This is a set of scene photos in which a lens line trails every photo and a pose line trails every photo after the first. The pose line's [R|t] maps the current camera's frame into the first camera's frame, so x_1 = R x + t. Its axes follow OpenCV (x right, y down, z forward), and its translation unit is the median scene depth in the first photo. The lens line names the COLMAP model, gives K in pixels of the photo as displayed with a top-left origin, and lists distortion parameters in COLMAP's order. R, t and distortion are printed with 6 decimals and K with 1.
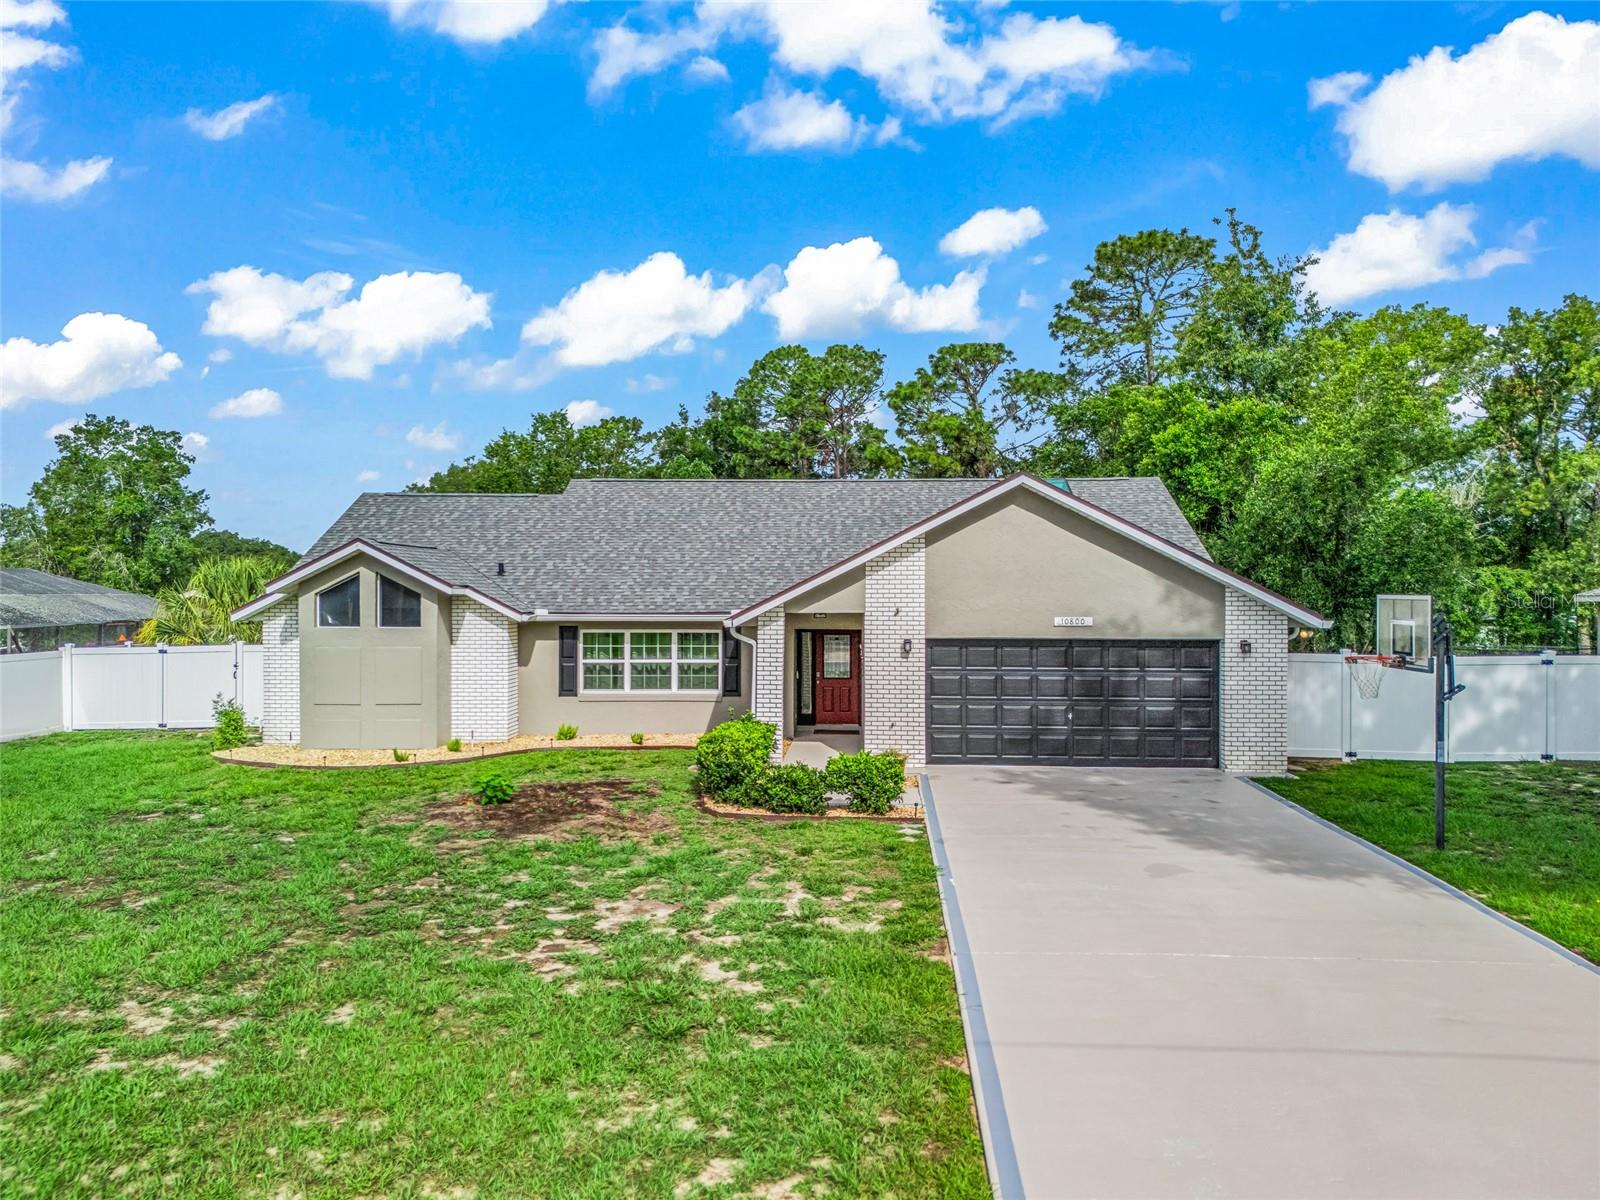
lens RADIAL K [[1189.1, 0, 801.5], [0, 1189.1, 592.3], [0, 0, 1]] dist [0.093622, -0.090650]
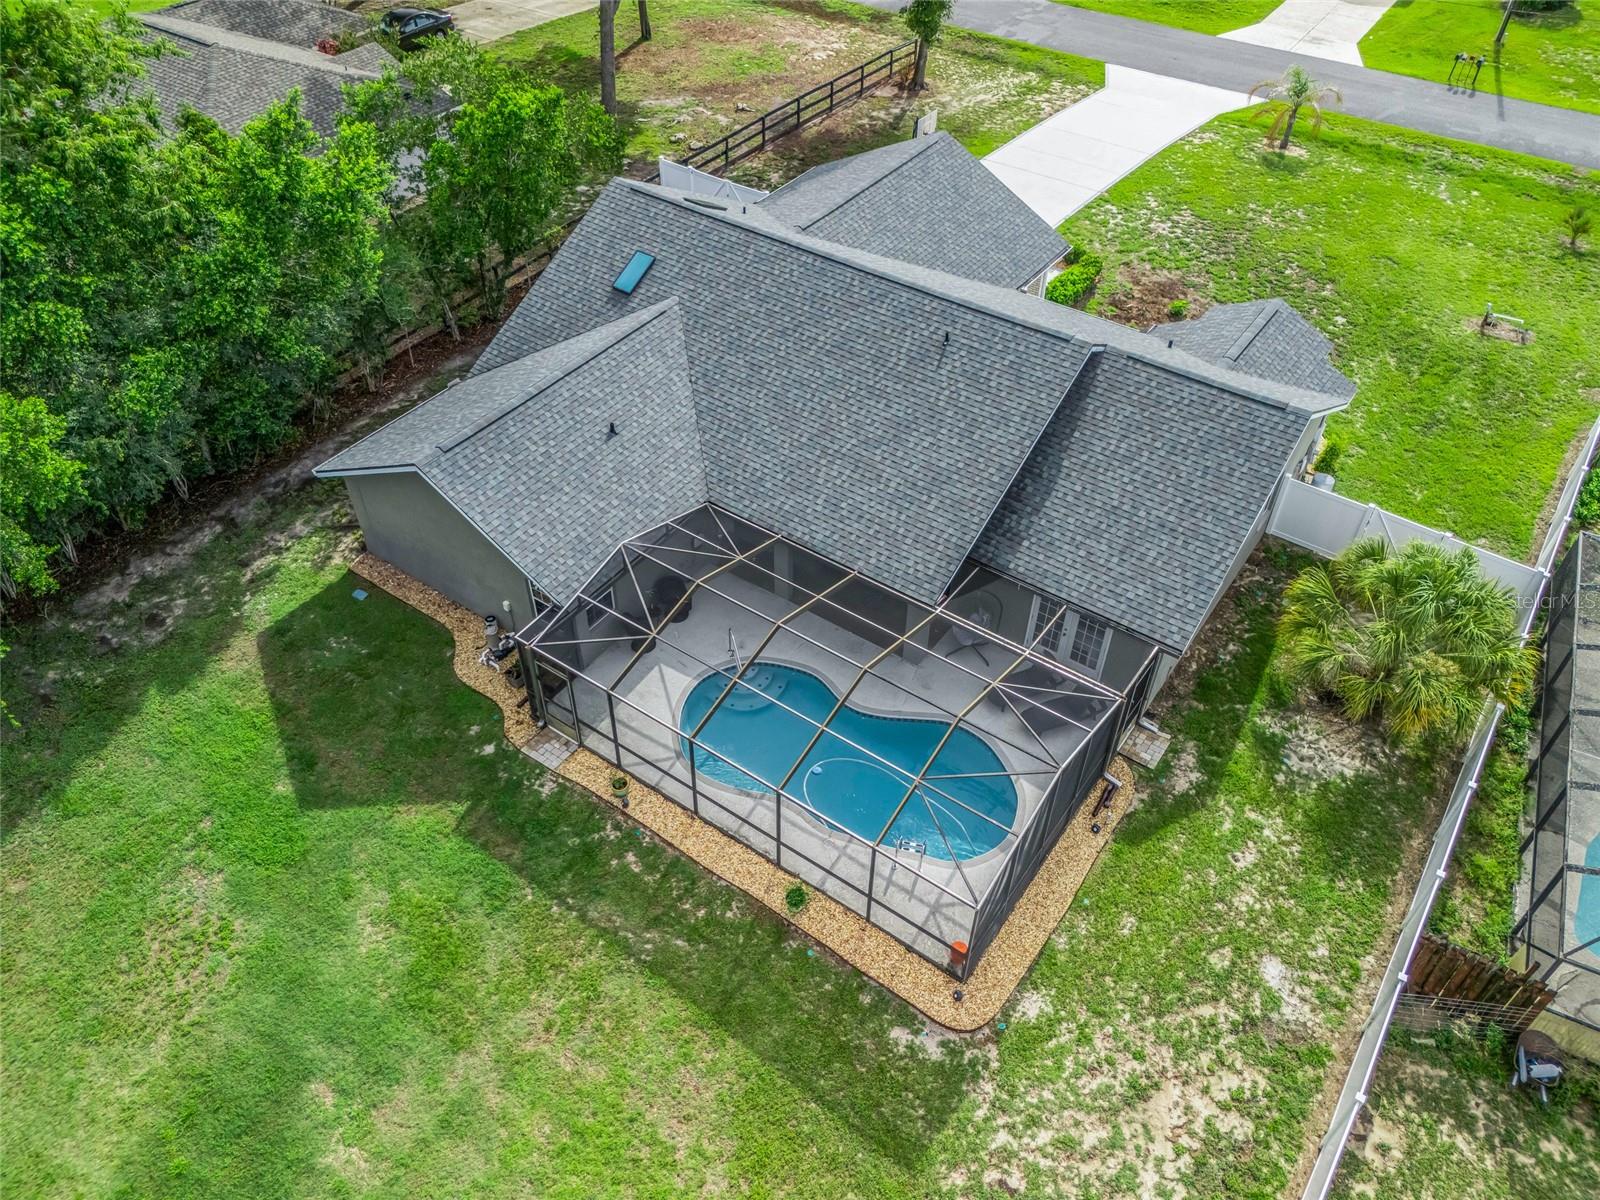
lens RADIAL K [[1189.1, 0, 801.5], [0, 1189.1, 592.3], [0, 0, 1]] dist [0.093622, -0.090650]
pose [[-0.839051, -0.381962, 0.387425, -1.034855], [-0.016684, 0.729839, 0.683416, -1.385047], [-0.543797, 0.566957, -0.618745, 4.321739]]
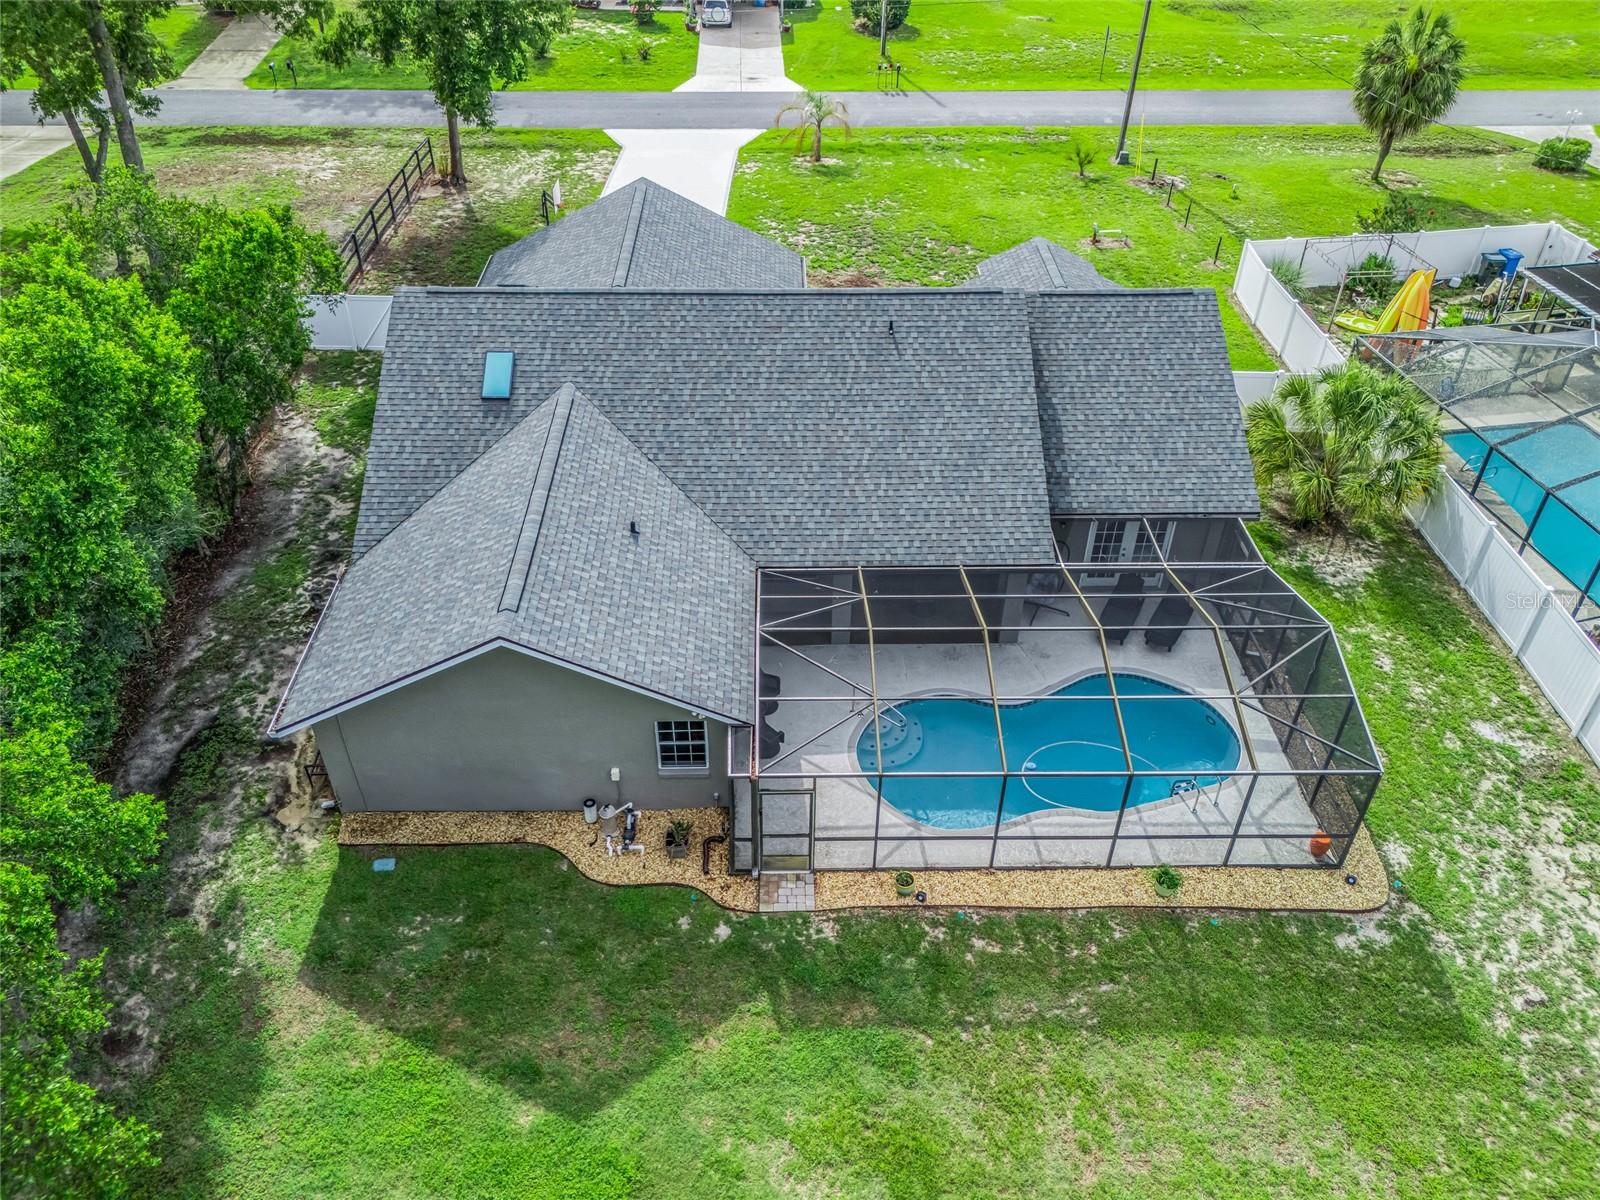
lens RADIAL K [[1189.1, 0, 801.5], [0, 1189.1, 592.3], [0, 0, 1]] dist [0.093622, -0.090650]
pose [[-0.997850, 0.029368, -0.058590, 0.106184], [-0.012037, 0.796653, 0.604317, -1.126341], [0.064423, 0.603723, -0.794587, 4.523932]]
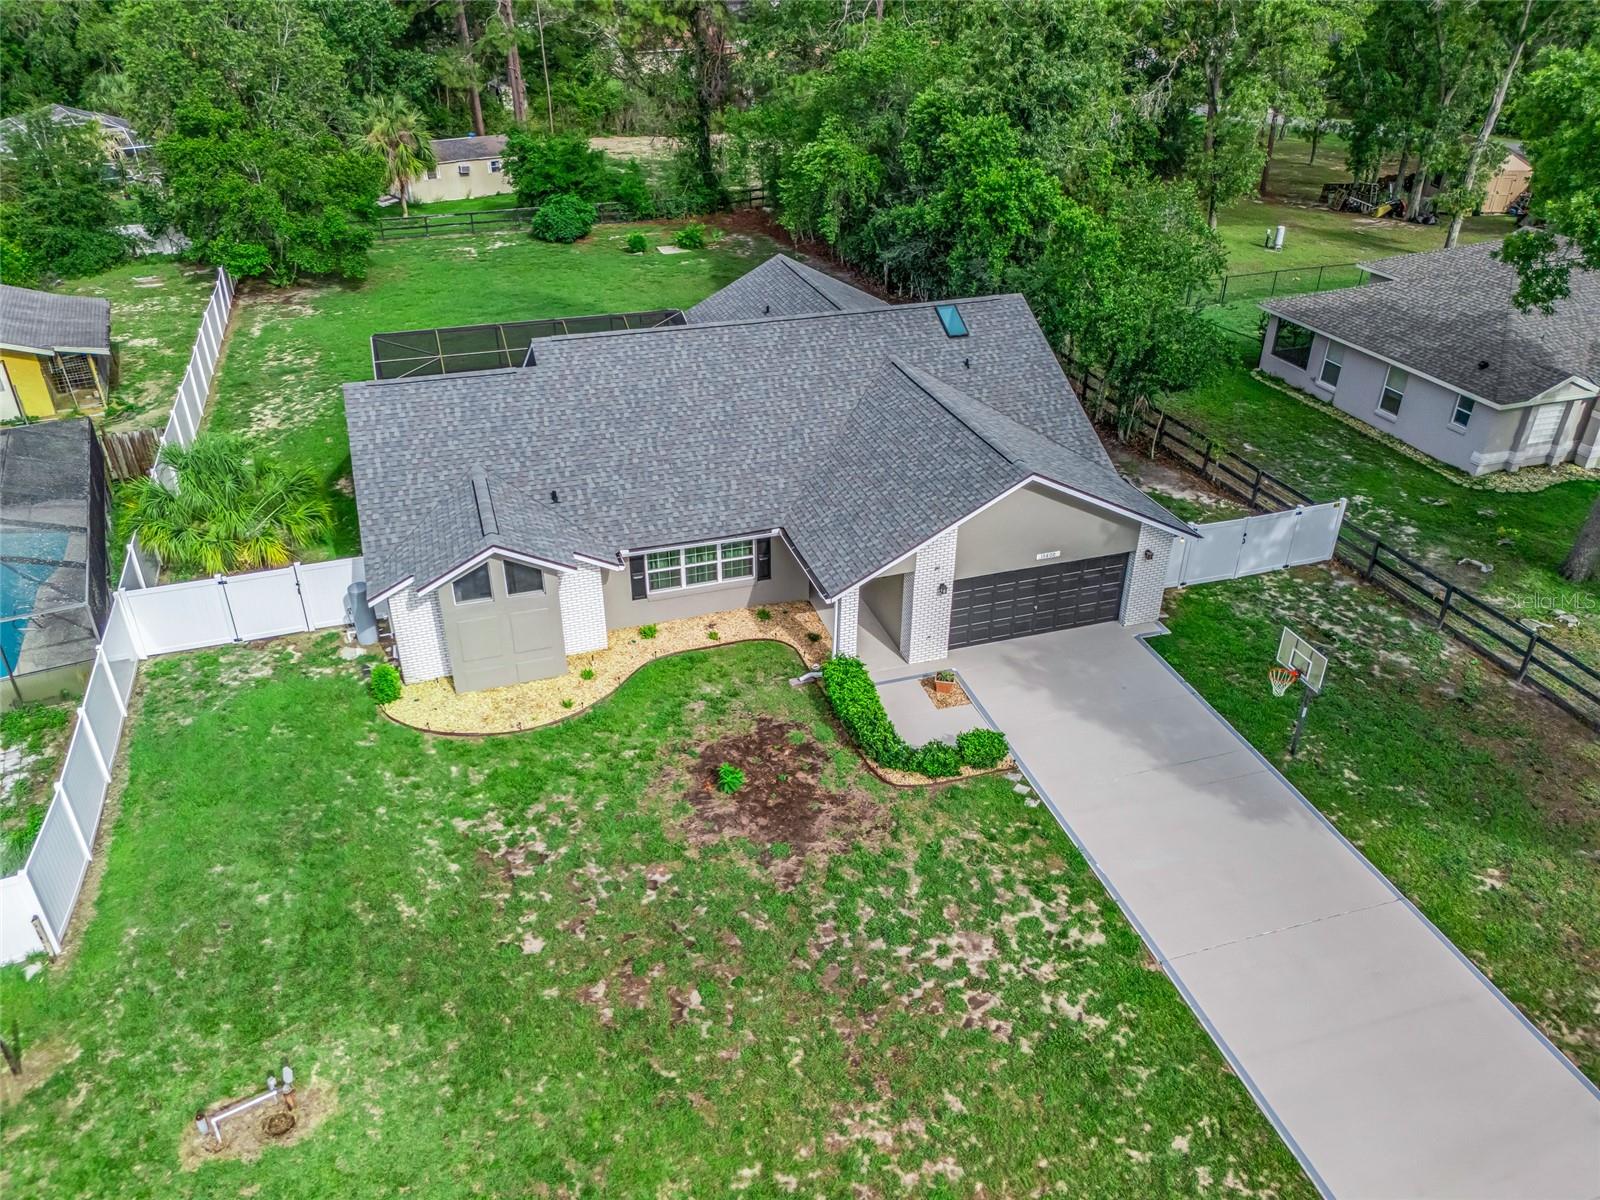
lens RADIAL K [[1189.1, 0, 801.5], [0, 1189.1, 592.3], [0, 0, 1]] dist [0.093622, -0.090650]
pose [[0.937779, -0.169723, 0.302928, -0.789855], [-0.004876, 0.865881, 0.500227, -1.044319], [-0.347199, -0.470580, 0.811177, -0.139814]]
